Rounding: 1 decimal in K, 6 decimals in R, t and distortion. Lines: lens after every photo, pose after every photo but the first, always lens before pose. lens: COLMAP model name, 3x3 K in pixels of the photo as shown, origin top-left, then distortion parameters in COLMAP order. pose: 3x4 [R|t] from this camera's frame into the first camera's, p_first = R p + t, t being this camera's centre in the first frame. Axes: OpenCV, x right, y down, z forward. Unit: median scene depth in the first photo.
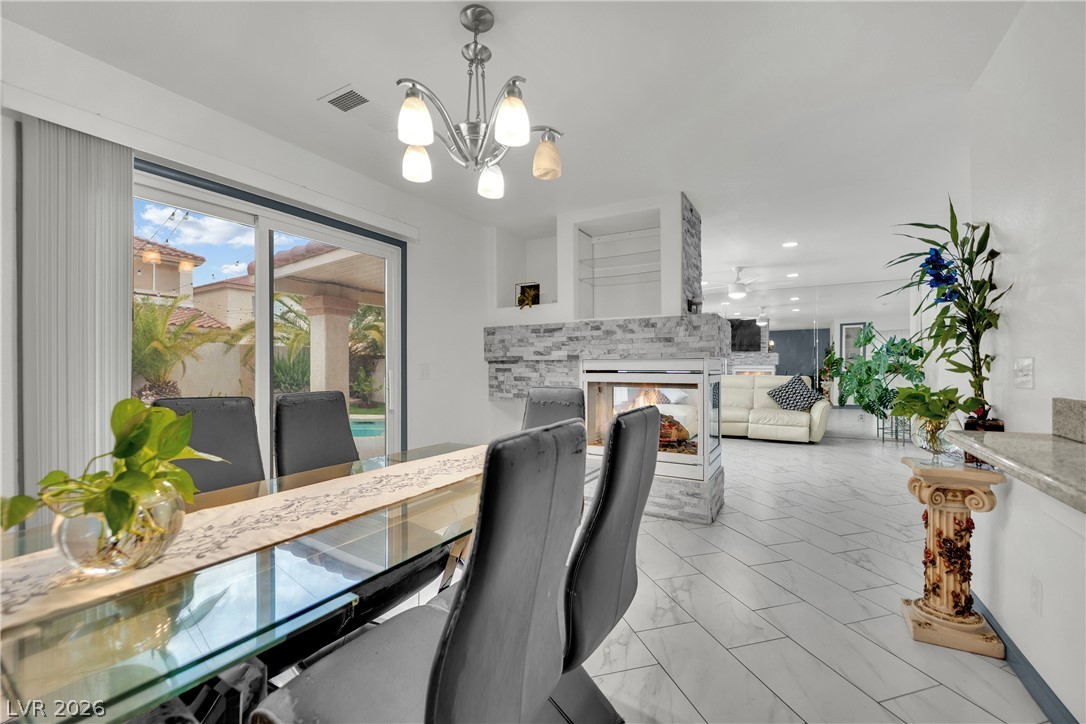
lens RADIAL K [[450.1, 0, 539.3], [0, 450.1, 365.3], [0, 0, 1]] dist [-0.010690, 0.000567]
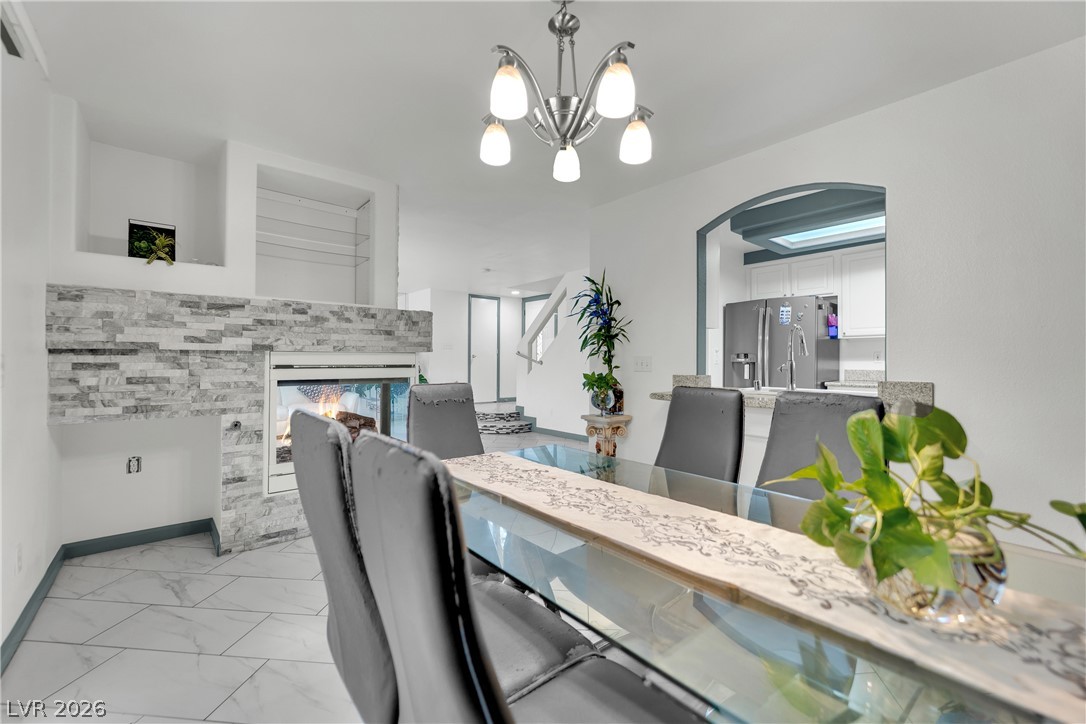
lens RADIAL K [[450.1, 0, 537.7], [0, 450.1, 361.7], [0, 0, 1]] dist [-0.010690, 0.000567]
pose [[0.320085, 0.000688, 0.947389, -0.456104], [-0.002794, 0.999996, 0.000218, 0.003496], [-0.947385, -0.002717, 0.320086, 0.333981]]
